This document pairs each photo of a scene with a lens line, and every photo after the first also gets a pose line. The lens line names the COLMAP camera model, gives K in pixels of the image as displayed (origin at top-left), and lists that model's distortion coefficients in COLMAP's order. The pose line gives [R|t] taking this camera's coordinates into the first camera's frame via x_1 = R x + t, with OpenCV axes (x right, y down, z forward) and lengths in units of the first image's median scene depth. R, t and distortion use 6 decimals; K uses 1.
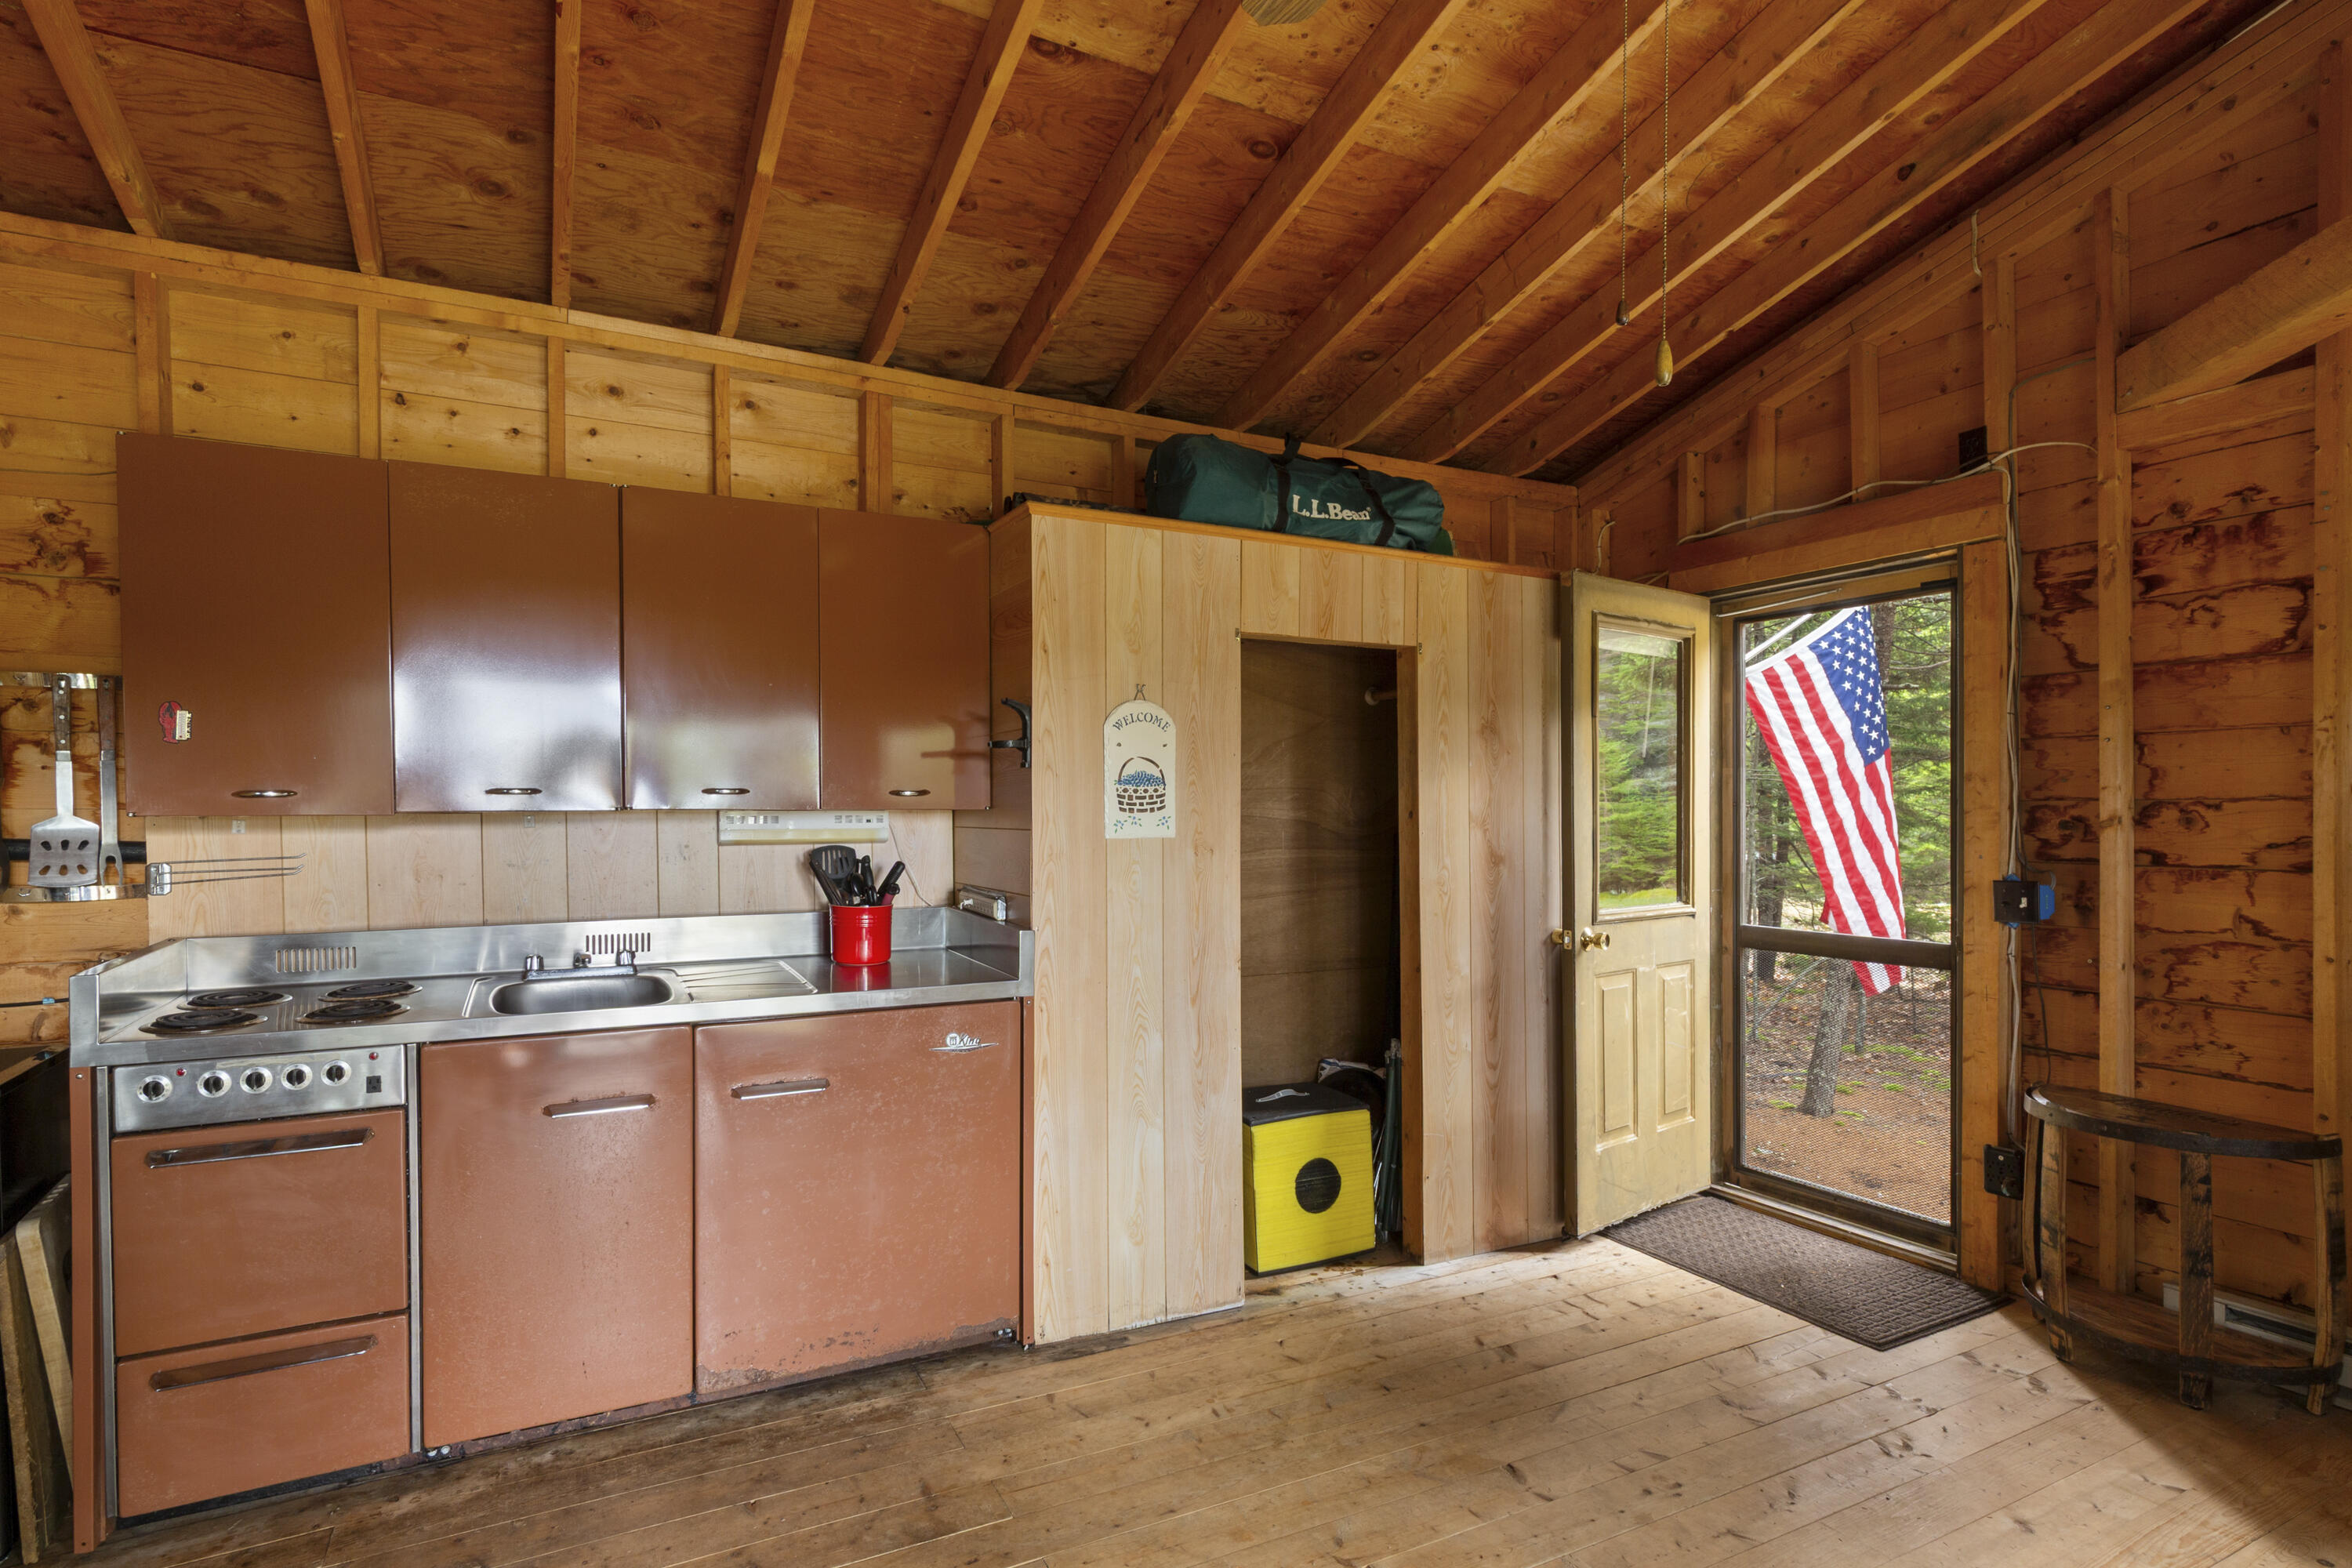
lens RADIAL K [[1155.5, 0, 1104.9], [0, 1155.5, 822.8], [0, 0, 1]] dist [0.011594, -0.002551]
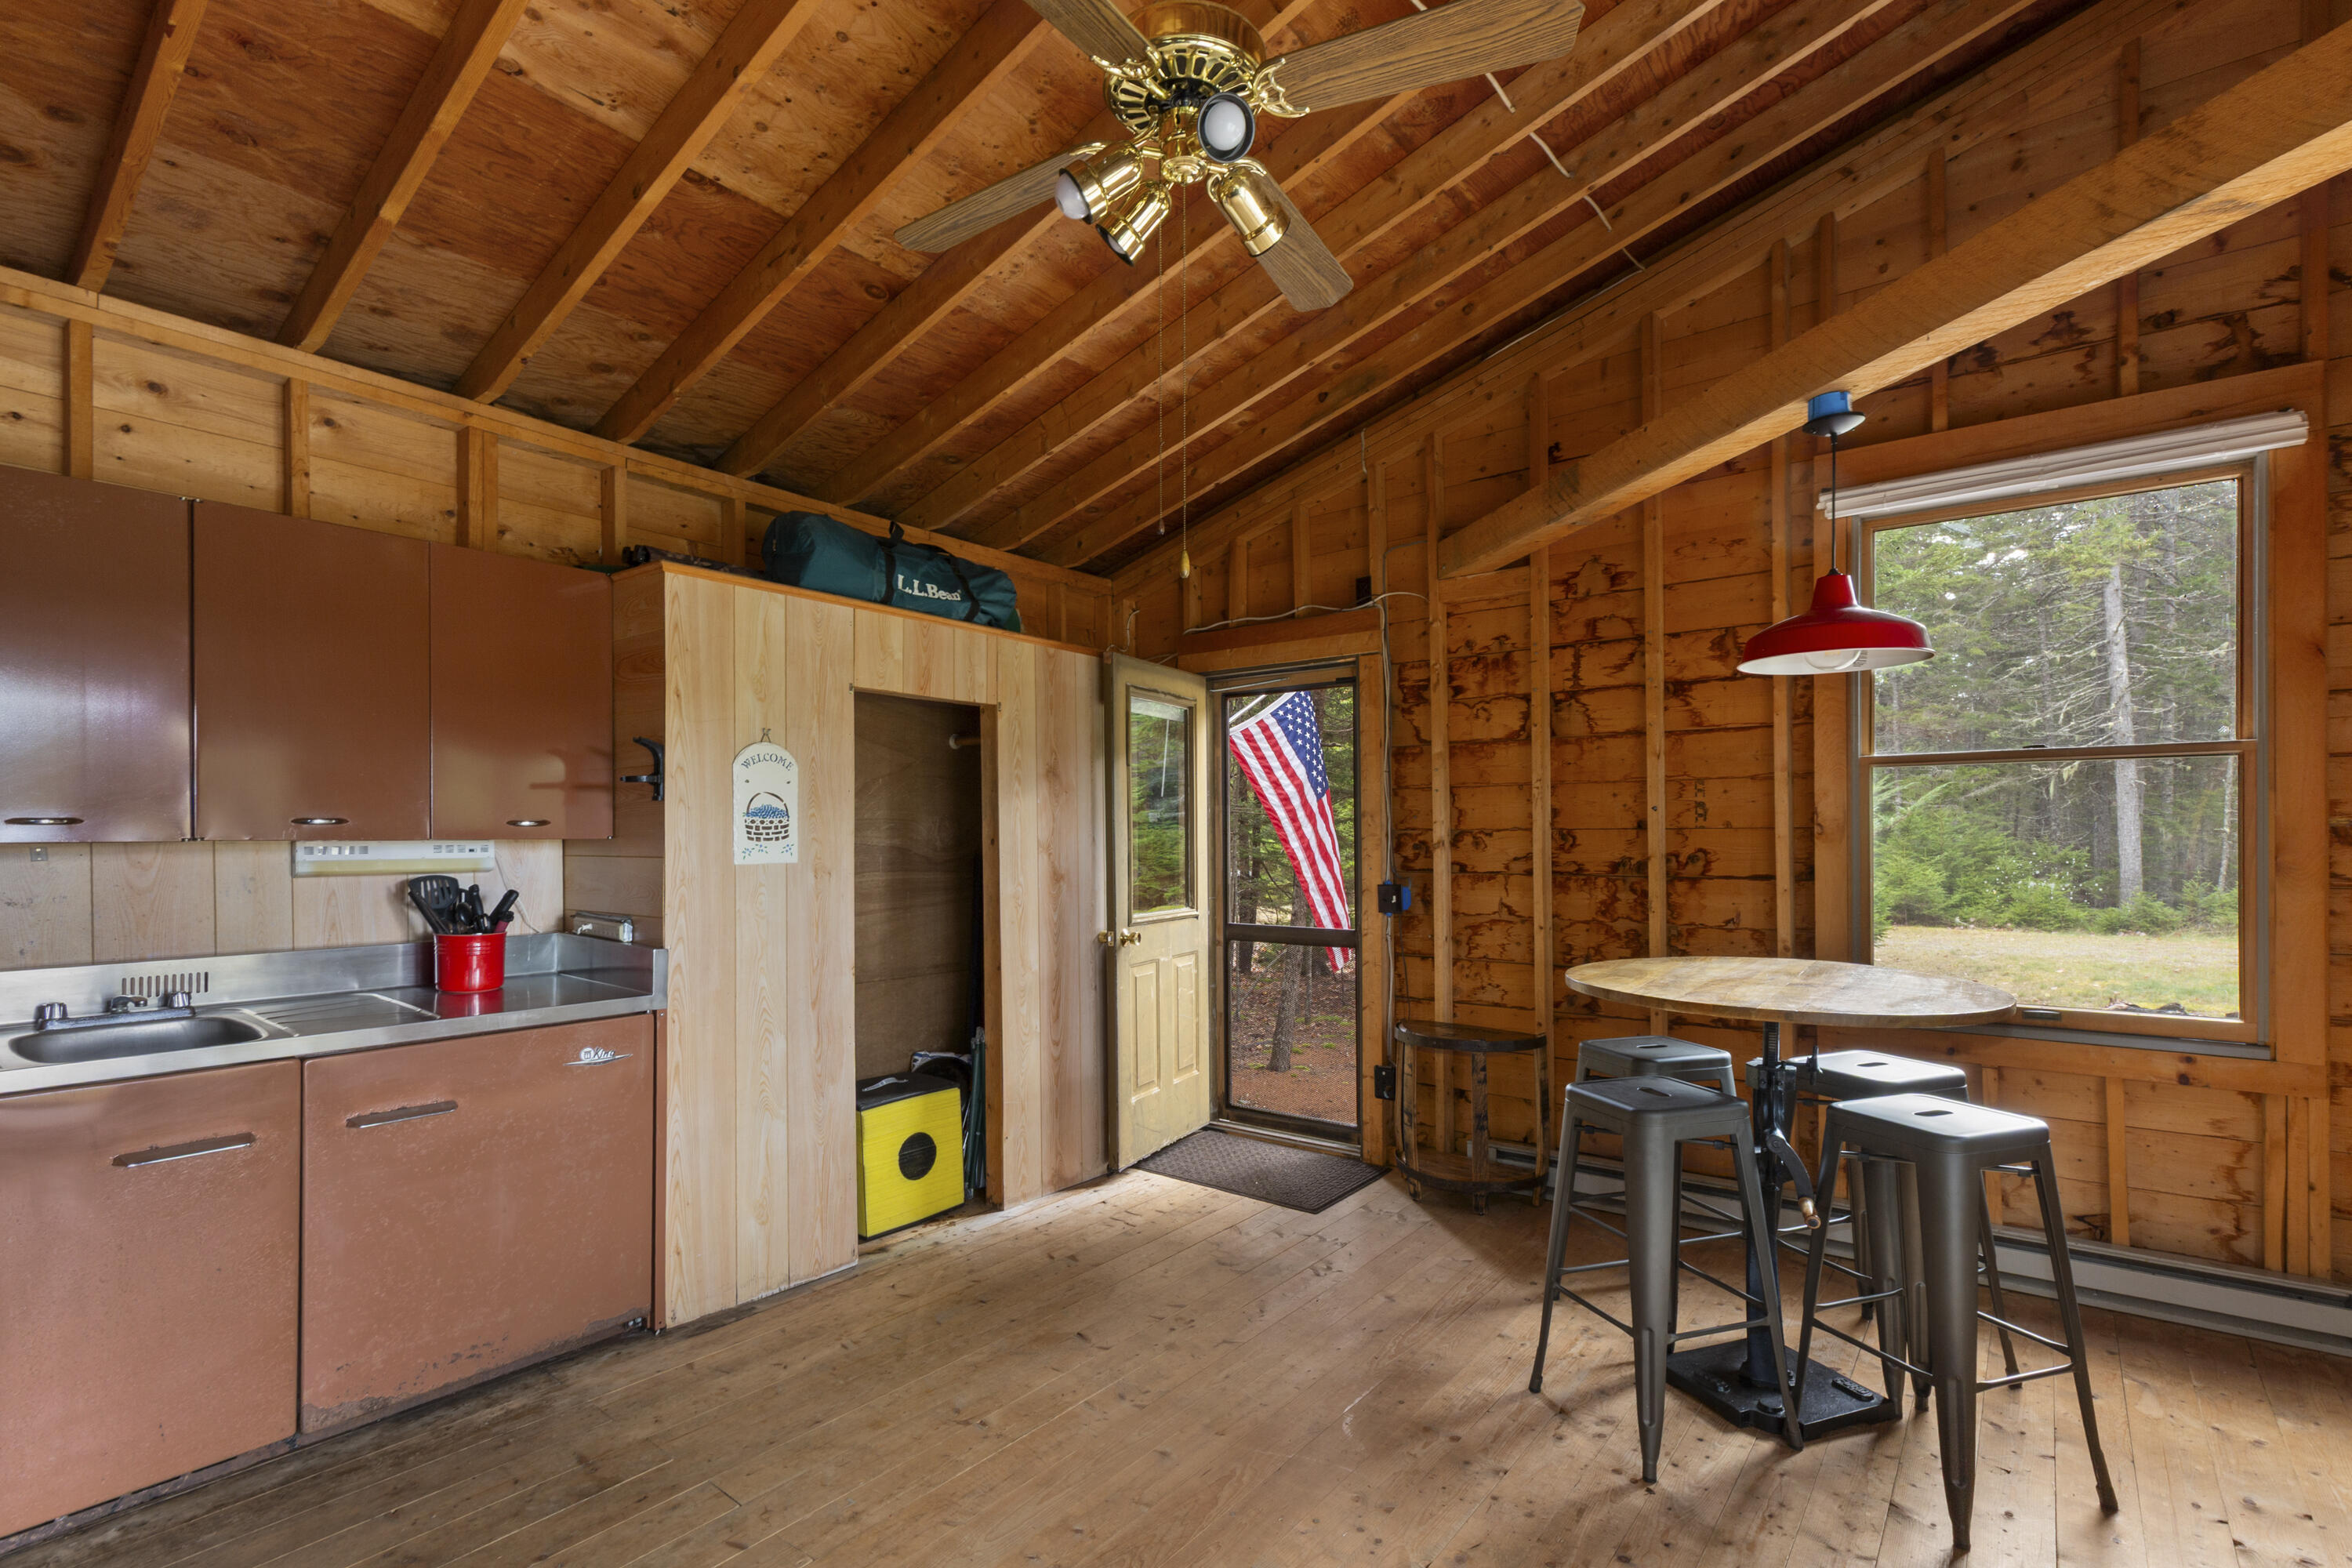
lens RADIAL K [[1076.6, 0, 1176.9], [0, 1076.6, 831.8], [0, 0, 1]] dist [0.001361, 0.000035]
pose [[0.898070, -0.000396, 0.439852, -0.067515], [0.007341, 0.999874, -0.014089, -0.000077], [-0.439791, 0.015882, 0.897960, -0.120010]]
